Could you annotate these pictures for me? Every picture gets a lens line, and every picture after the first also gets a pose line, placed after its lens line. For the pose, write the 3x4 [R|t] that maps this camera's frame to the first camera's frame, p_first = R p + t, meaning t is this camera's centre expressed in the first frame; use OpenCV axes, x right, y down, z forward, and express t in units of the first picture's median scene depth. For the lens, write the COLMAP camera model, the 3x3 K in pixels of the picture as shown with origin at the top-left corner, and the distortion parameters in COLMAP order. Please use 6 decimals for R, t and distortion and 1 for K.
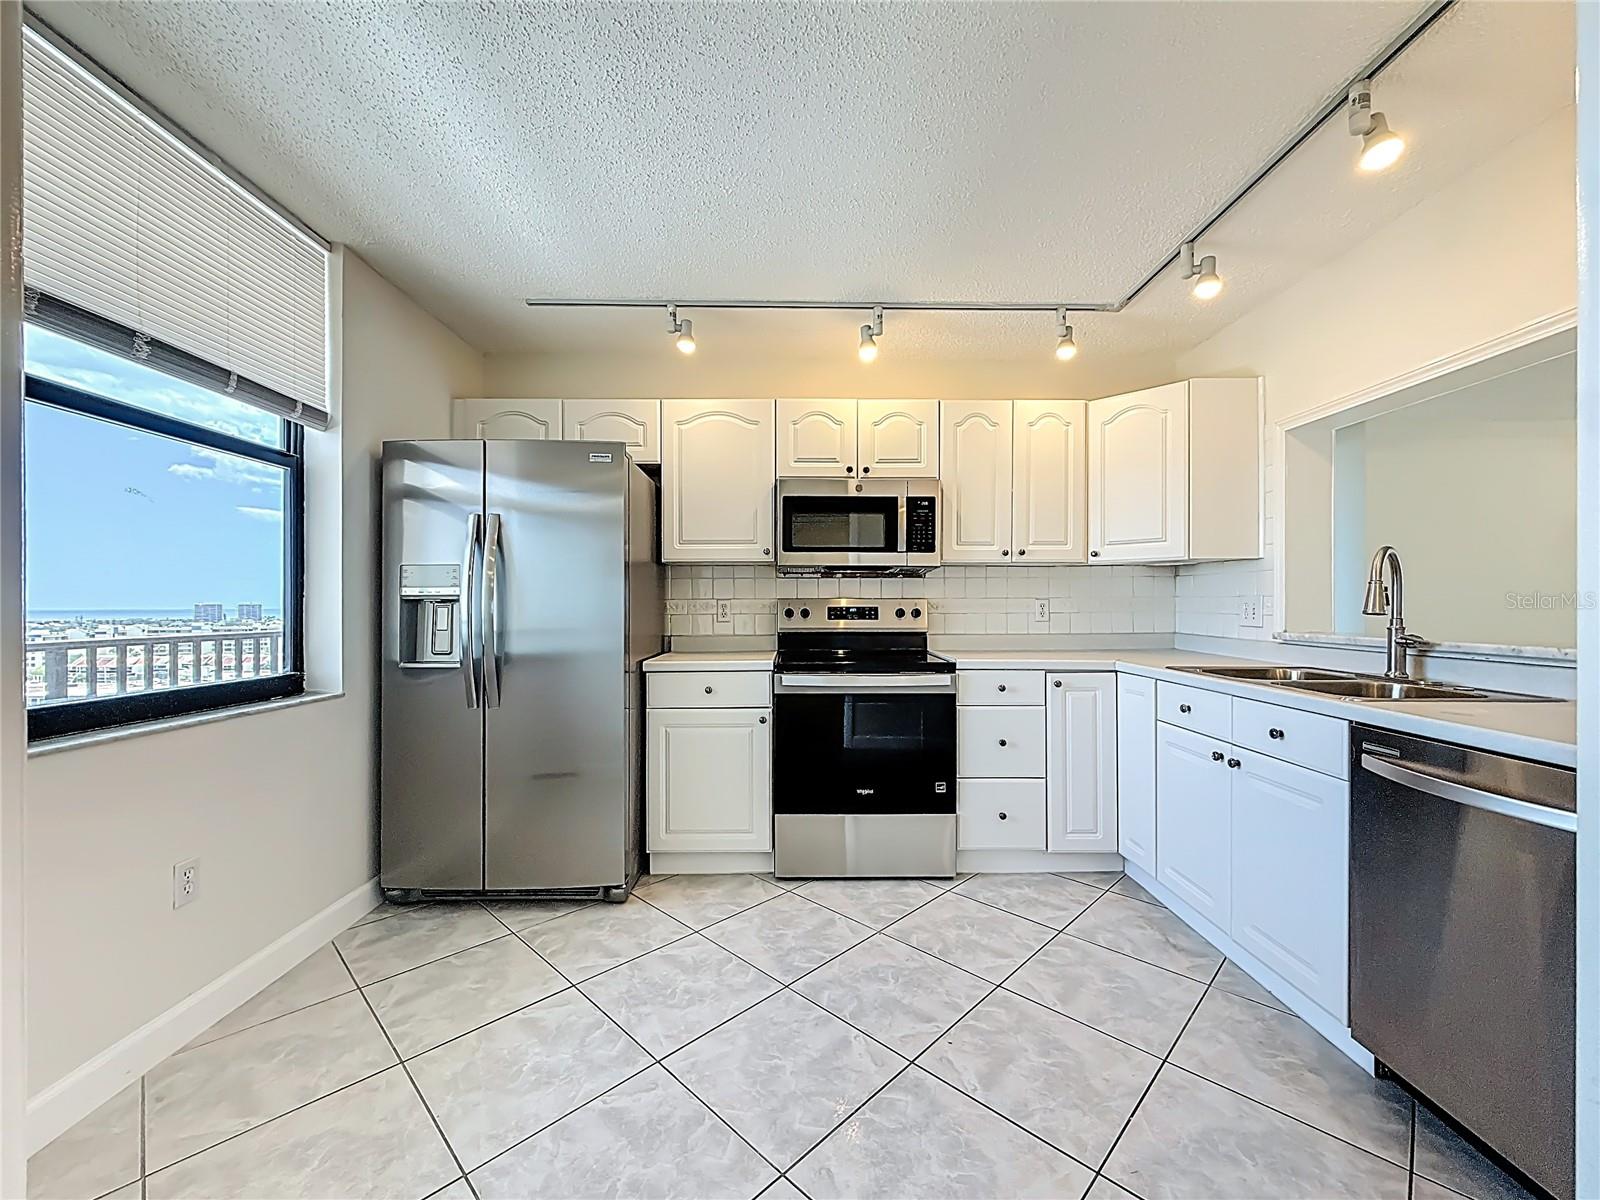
lens RADIAL K [[639.5, 0, 796.6], [0, 639.5, 613.5], [0, 0, 1]] dist [-0.000344, -0.000320]
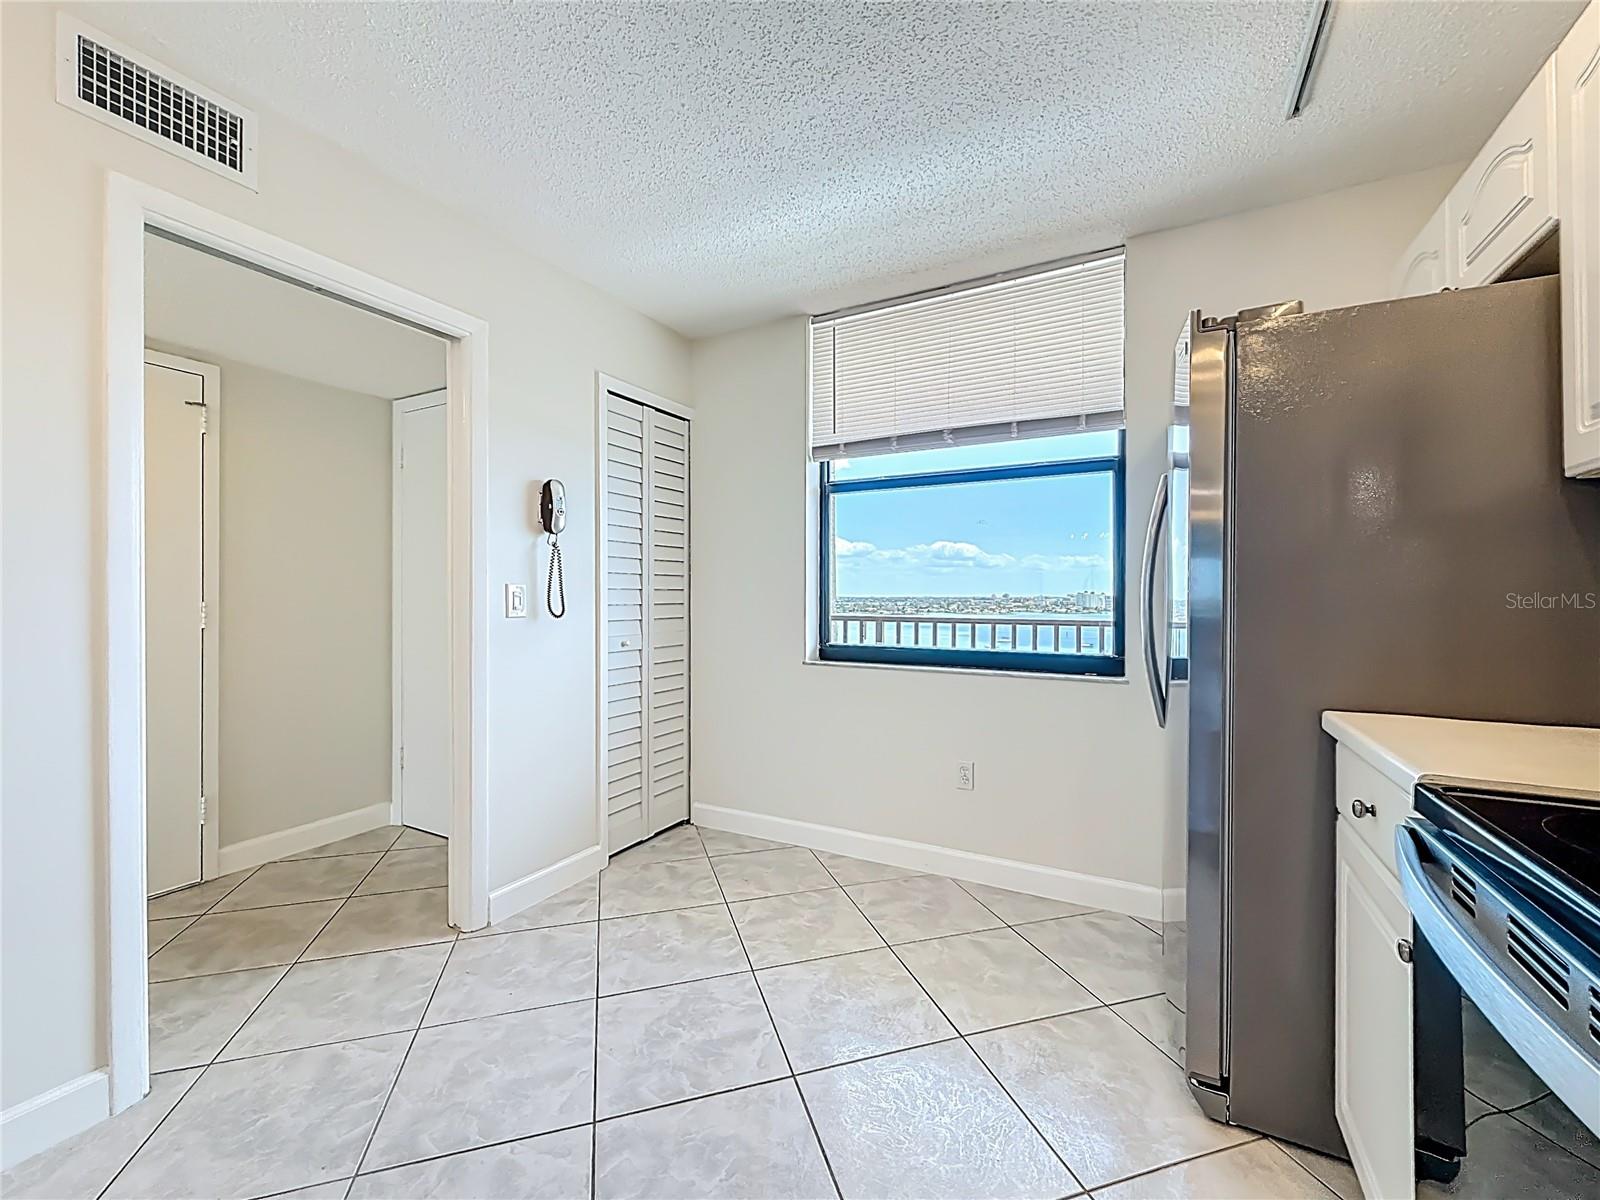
lens RADIAL K [[639.5, 0, 800.4], [0, 639.5, 598.8], [0, 0, 1]] dist [-0.000344, -0.000320]
pose [[-0.474209, 0.005953, -0.880392, 0.375272], [-0.007384, 0.999915, 0.010738, -0.011335], [0.880381, 0.011593, -0.474125, 0.891578]]
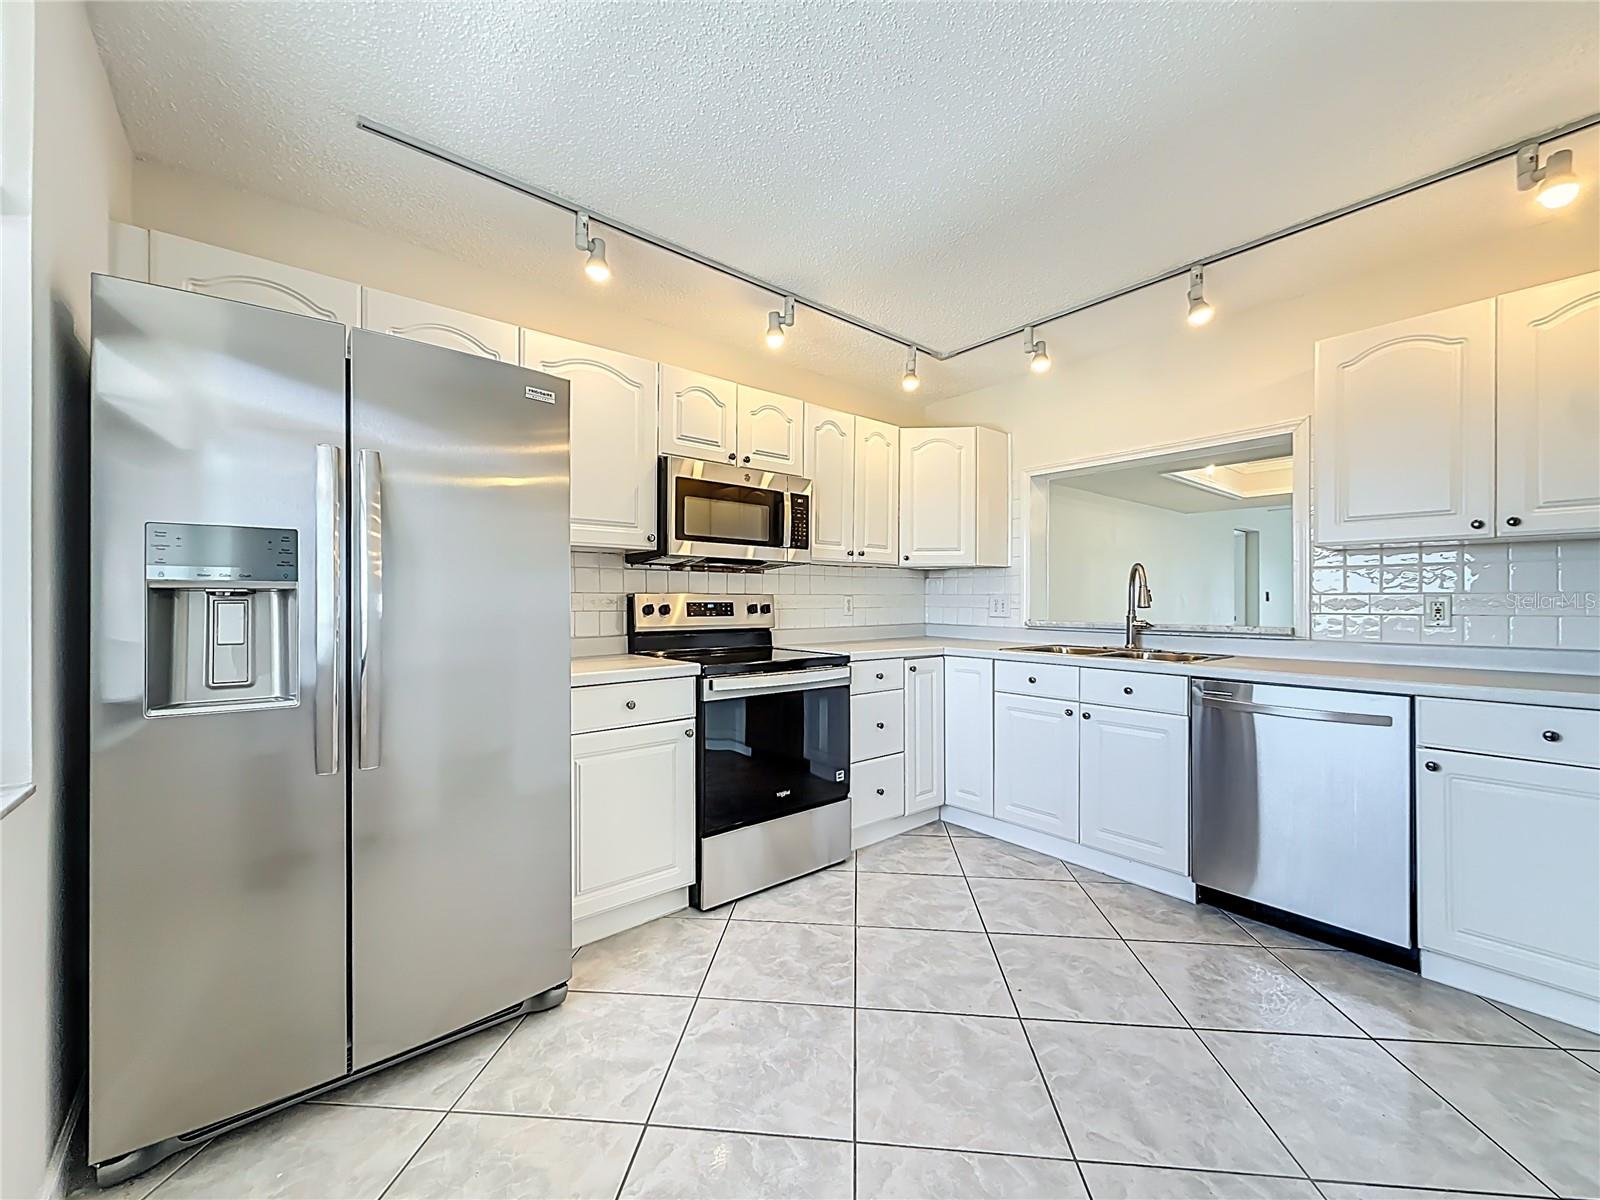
lens RADIAL K [[639.5, 0, 793.0], [0, 639.5, 607.2], [0, 0, 1]] dist [-0.000344, -0.000320]
pose [[0.772107, -0.005110, 0.635472, -0.500391], [0.005182, 0.999985, 0.001745, -0.005290], [-0.635472, 0.001945, 0.772122, 0.244200]]
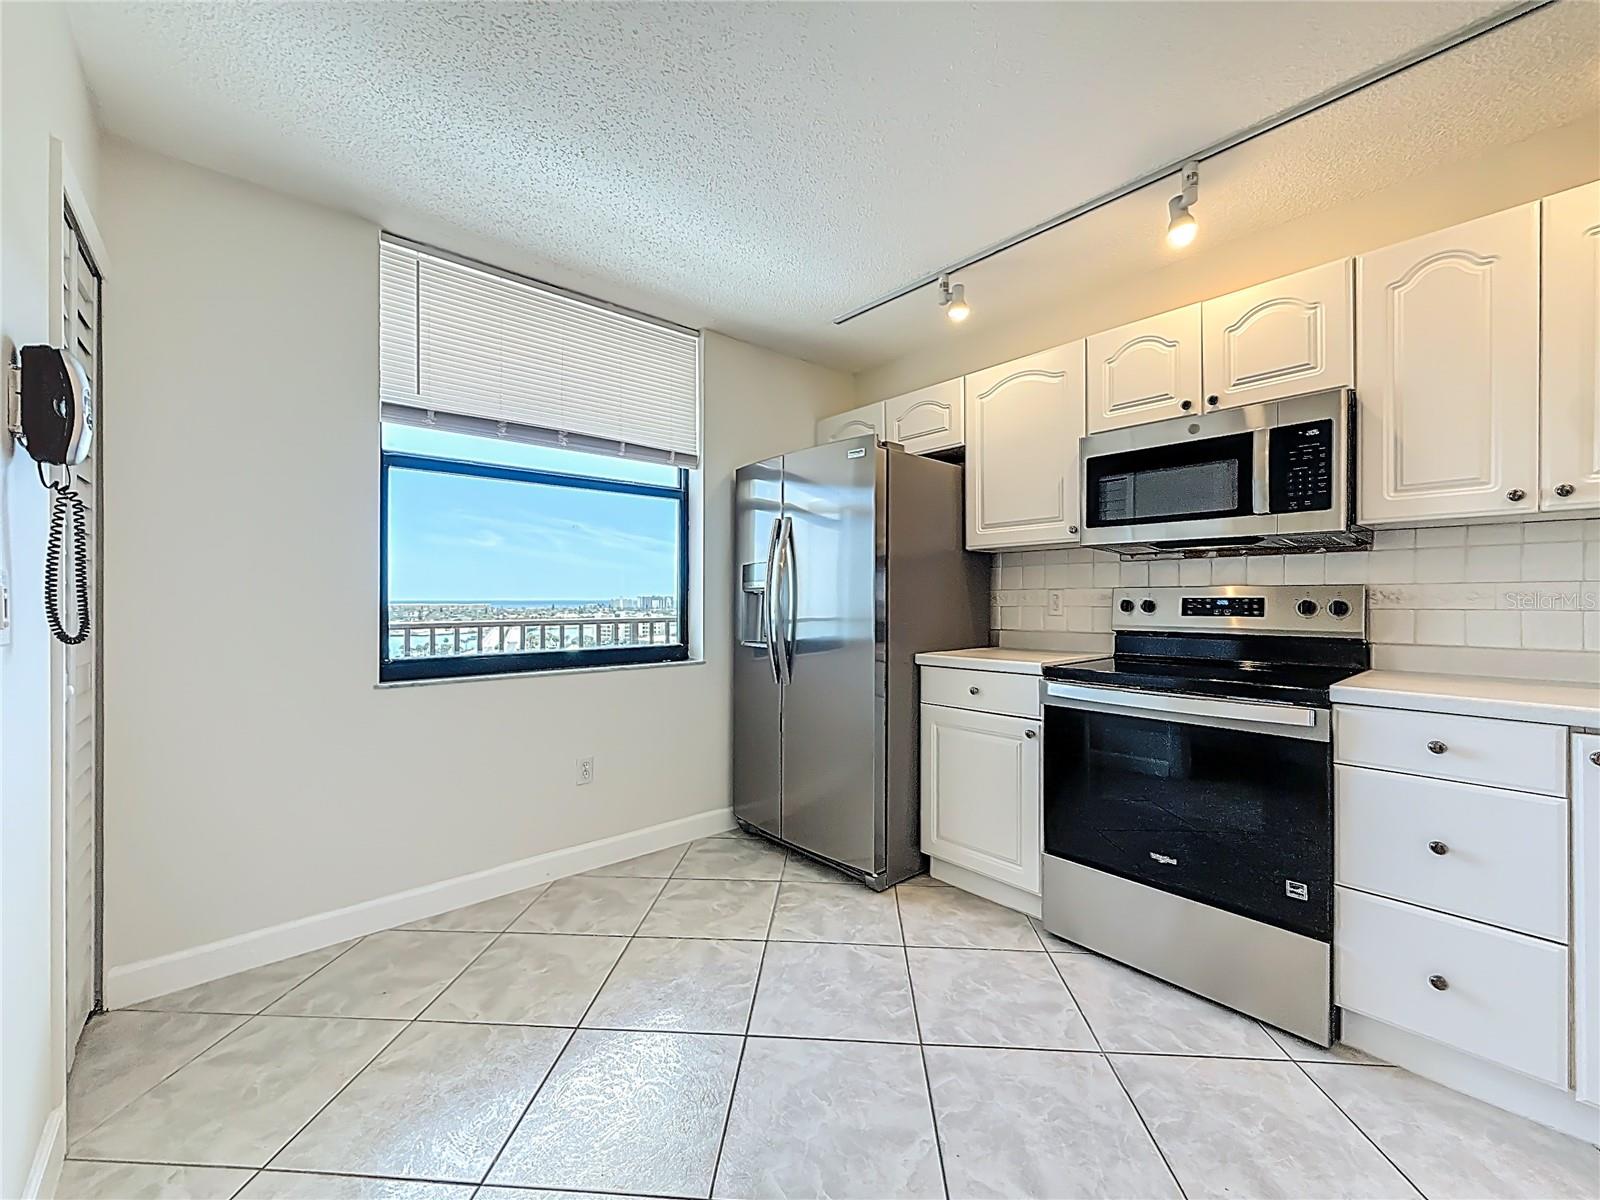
lens RADIAL K [[639.5, 0, 793.3], [0, 639.5, 600.9], [0, 0, 1]] dist [-0.000344, -0.000320]
pose [[0.649865, 0.004602, -0.760036, 0.381038], [-0.007330, 0.999973, -0.000213, -0.003782], [0.760014, 0.005710, 0.649881, 0.230476]]
